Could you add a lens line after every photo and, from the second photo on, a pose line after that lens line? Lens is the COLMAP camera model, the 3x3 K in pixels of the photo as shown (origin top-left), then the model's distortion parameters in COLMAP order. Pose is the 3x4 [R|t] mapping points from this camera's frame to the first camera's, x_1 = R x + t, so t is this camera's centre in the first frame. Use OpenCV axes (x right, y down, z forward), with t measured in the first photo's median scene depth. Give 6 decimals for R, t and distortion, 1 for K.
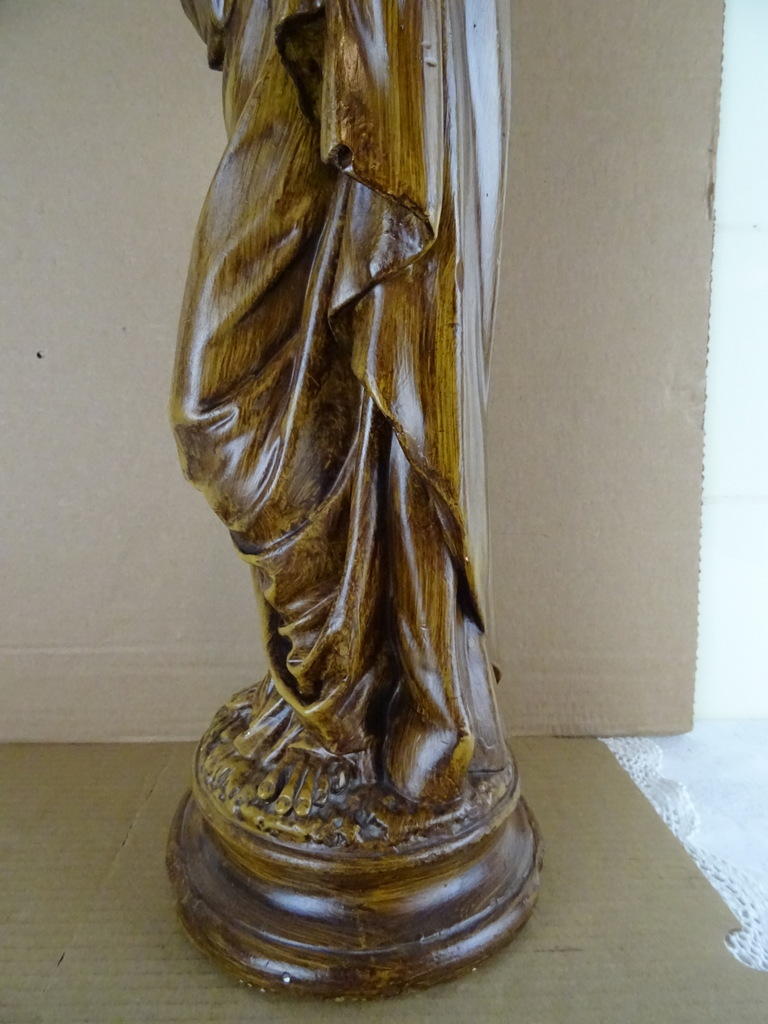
lens RADIAL K [[738.1, 0, 378.9], [0, 738.1, 512.7], [0, 0, 1]] dist [-0.003343, -0.011906]
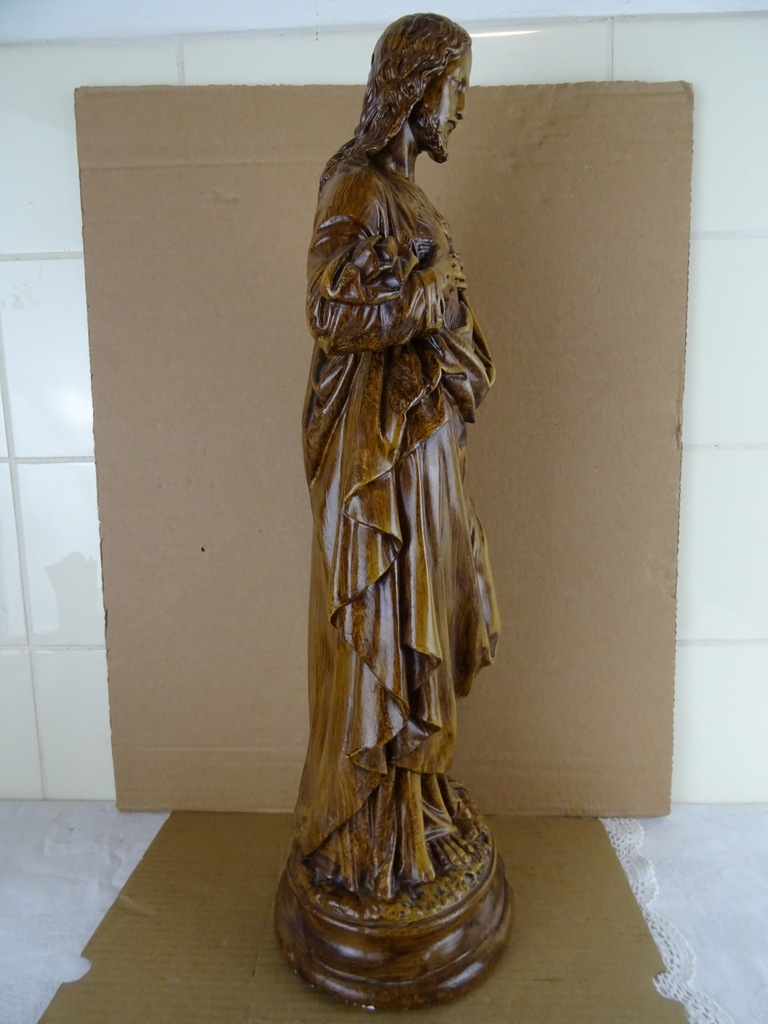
lens RADIAL K [[738.1, 0, 375.5], [0, 738.1, 510.9], [0, 0, 1]] dist [-0.003343, -0.011906]
pose [[0.996385, -0.006209, -0.084724, 0.002309], [0.007269, 0.999899, 0.012203, -0.305763], [0.084639, -0.012775, 0.996330, -0.422054]]
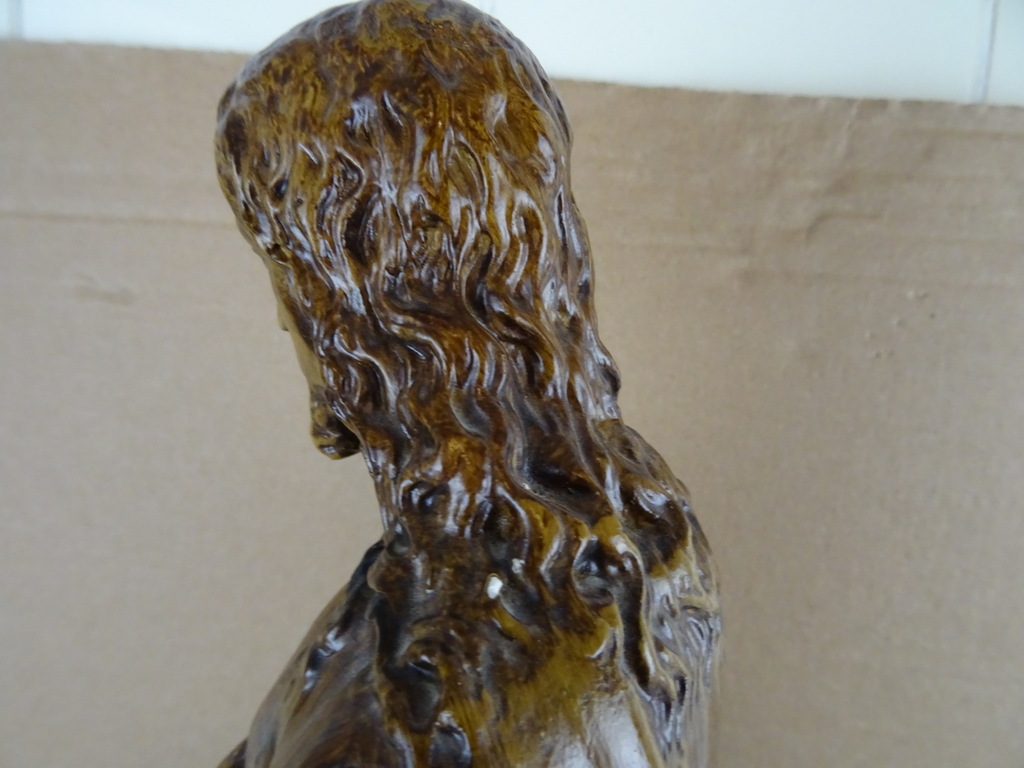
lens RADIAL K [[738.1, 0, 507.0], [0, 738.1, 401.7], [0, 0, 1]] dist [-0.003343, -0.011906]
pose [[0.995810, 0.058419, -0.070350, 0.000337], [-0.054886, 0.997182, 0.051145, -0.833979], [0.073140, -0.047070, 0.996210, 0.334824]]
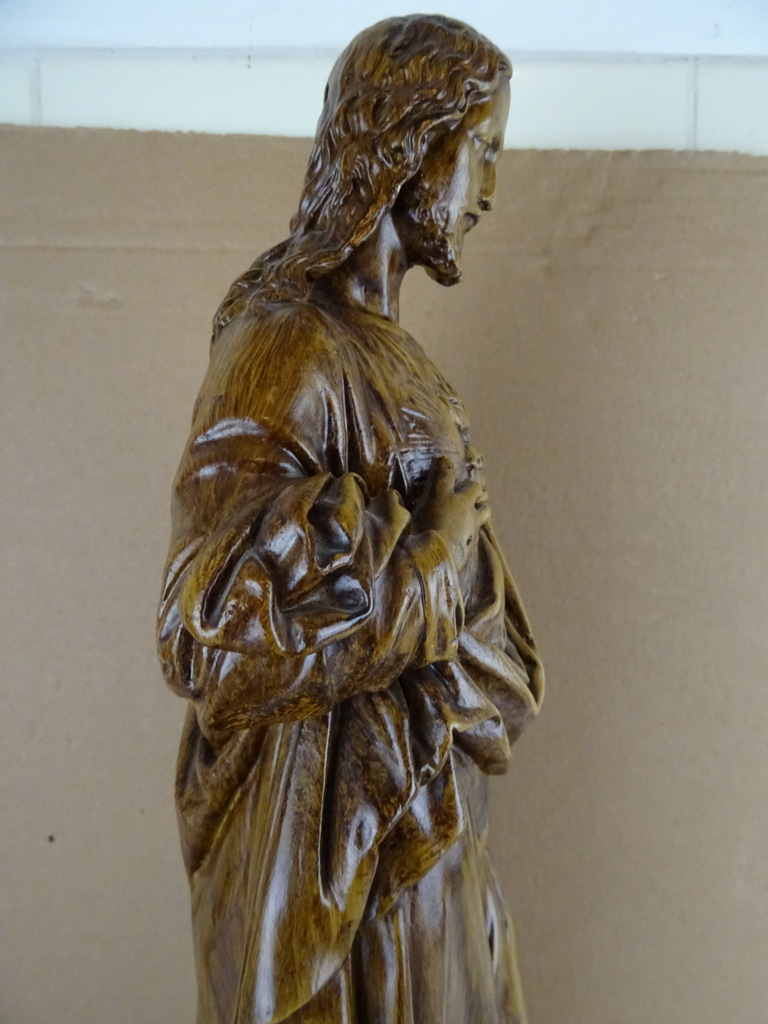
lens RADIAL K [[738.1, 0, 381.3], [0, 738.1, 510.7], [0, 0, 1]] dist [-0.003343, -0.011906]
pose [[0.999513, 0.009387, -0.029749, -0.024183], [-0.010568, 0.999152, -0.039787, -0.592873], [0.029350, 0.040082, 0.998765, 0.075499]]
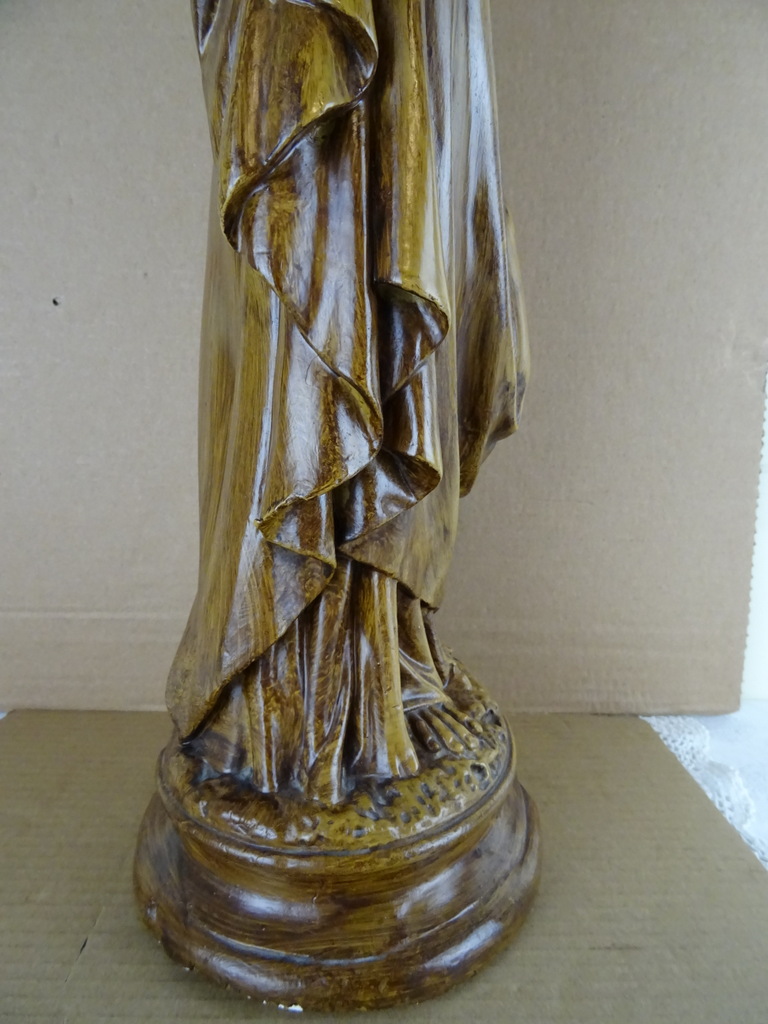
lens RADIAL K [[738.1, 0, 378.8], [0, 738.1, 514.7], [0, 0, 1]] dist [-0.003343, -0.011906]
pose [[0.999751, 0.016229, -0.015301, -0.031417], [-0.015466, 0.998694, 0.048690, 0.004324], [0.016072, -0.048441, 0.998697, 0.058917]]
